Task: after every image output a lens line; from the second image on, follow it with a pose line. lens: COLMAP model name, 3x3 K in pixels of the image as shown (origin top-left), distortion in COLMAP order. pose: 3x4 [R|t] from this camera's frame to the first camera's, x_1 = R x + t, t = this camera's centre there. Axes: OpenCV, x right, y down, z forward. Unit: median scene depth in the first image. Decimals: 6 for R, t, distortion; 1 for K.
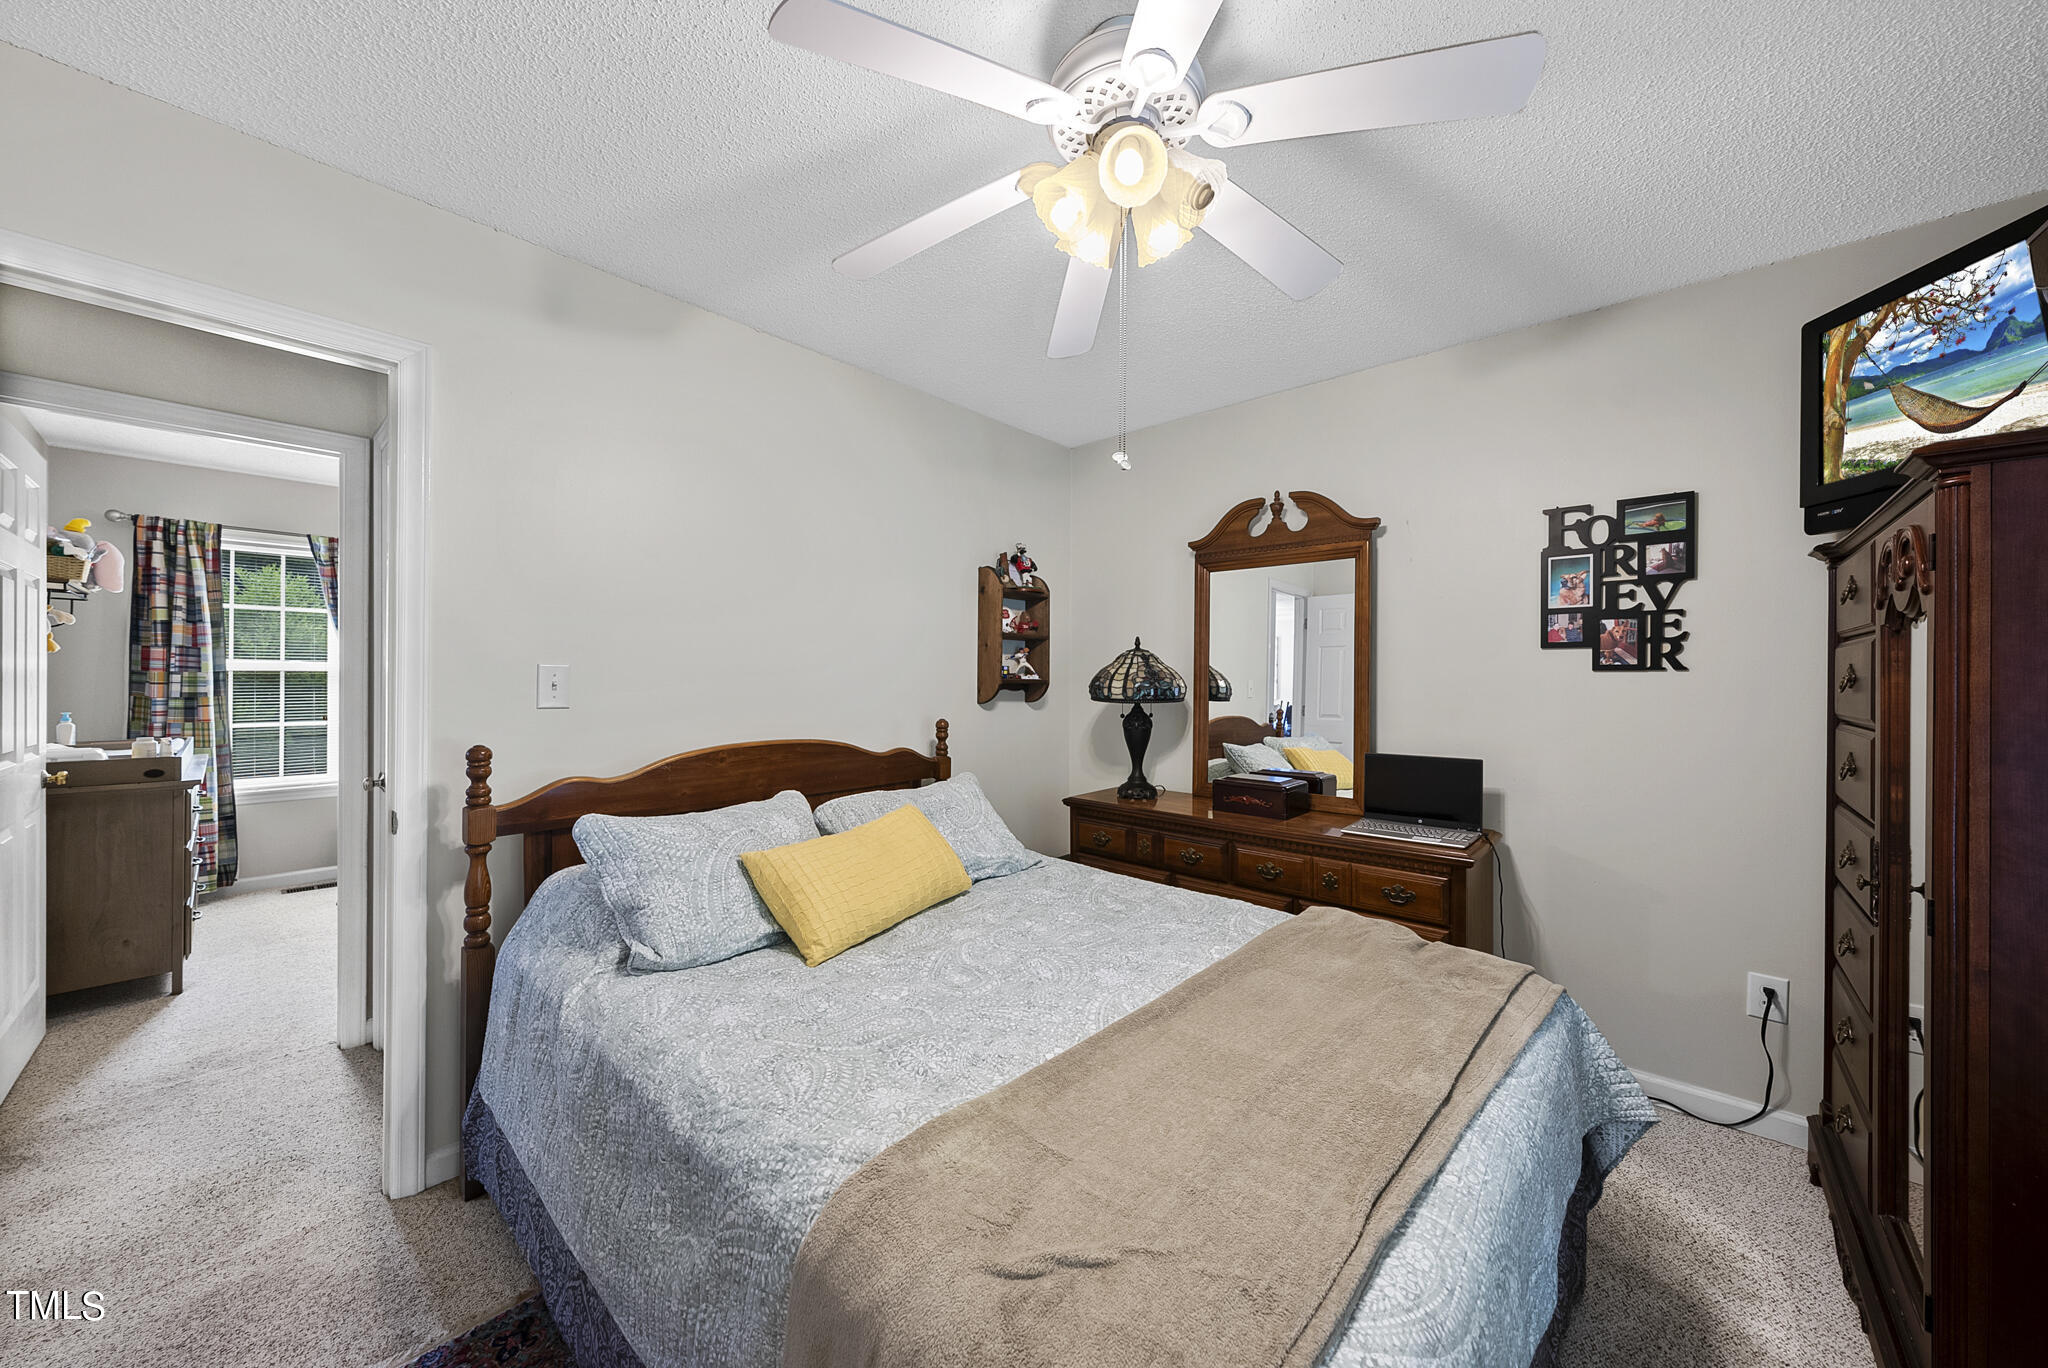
lens RADIAL K [[727.6, 0, 1034.8], [0, 727.6, 675.3], [0, 0, 1]] dist [-0.003283, 0.000123]
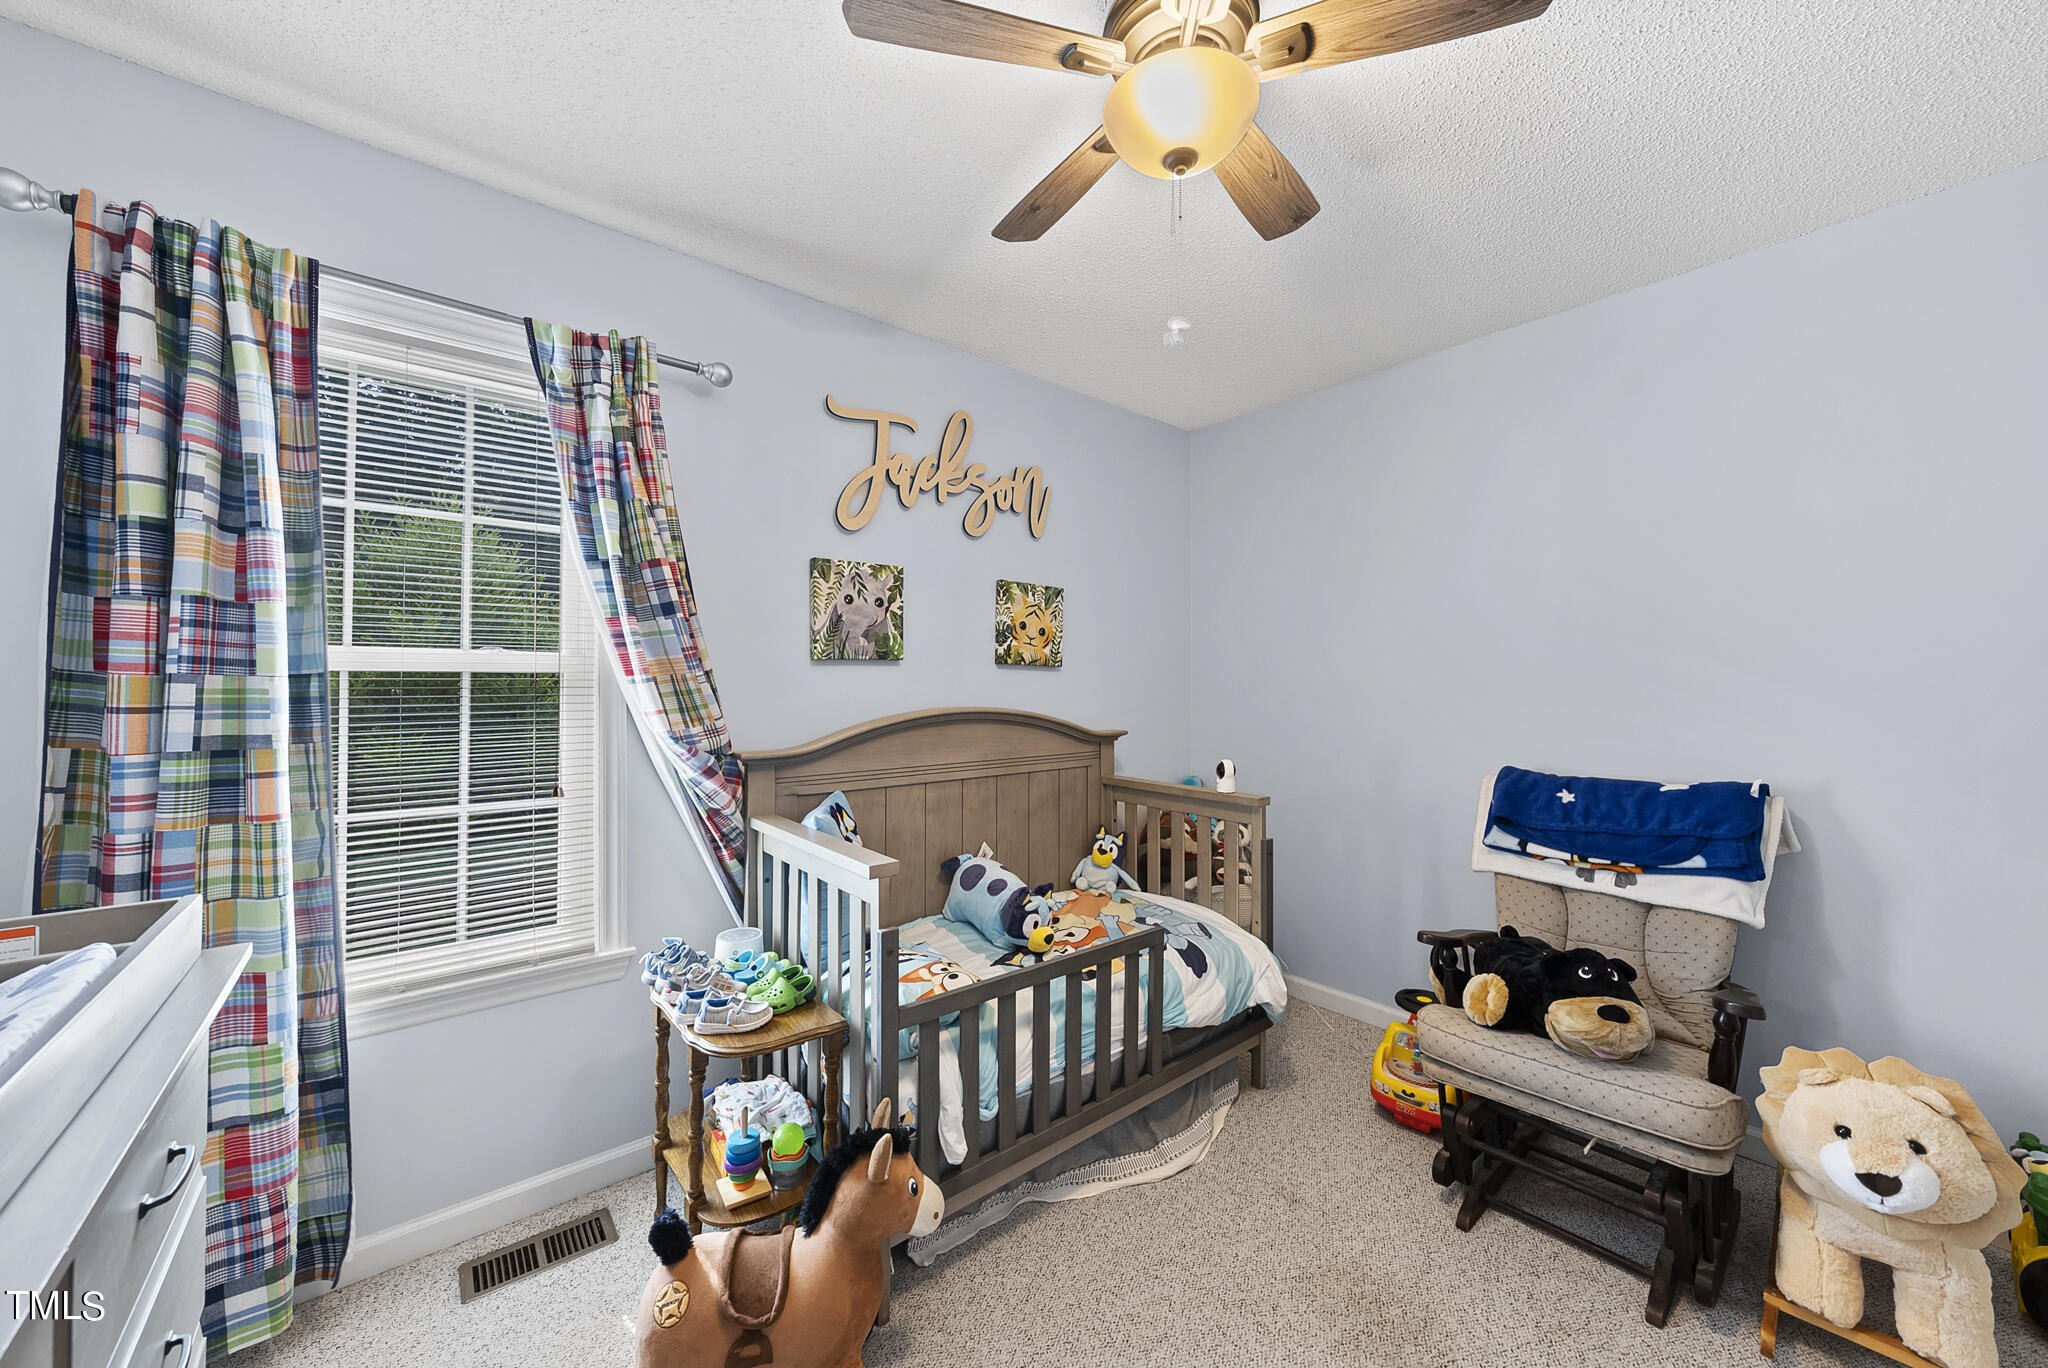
lens RADIAL K [[727.6, 0, 1024.7], [0, 727.6, 671.2], [0, 0, 1]] dist [-0.003283, 0.000123]
pose [[0.989322, 0.000595, -0.145745, -0.761959], [-0.001755, 0.999968, -0.007831, -0.004612], [0.145736, 0.008003, 0.989291, 0.733379]]
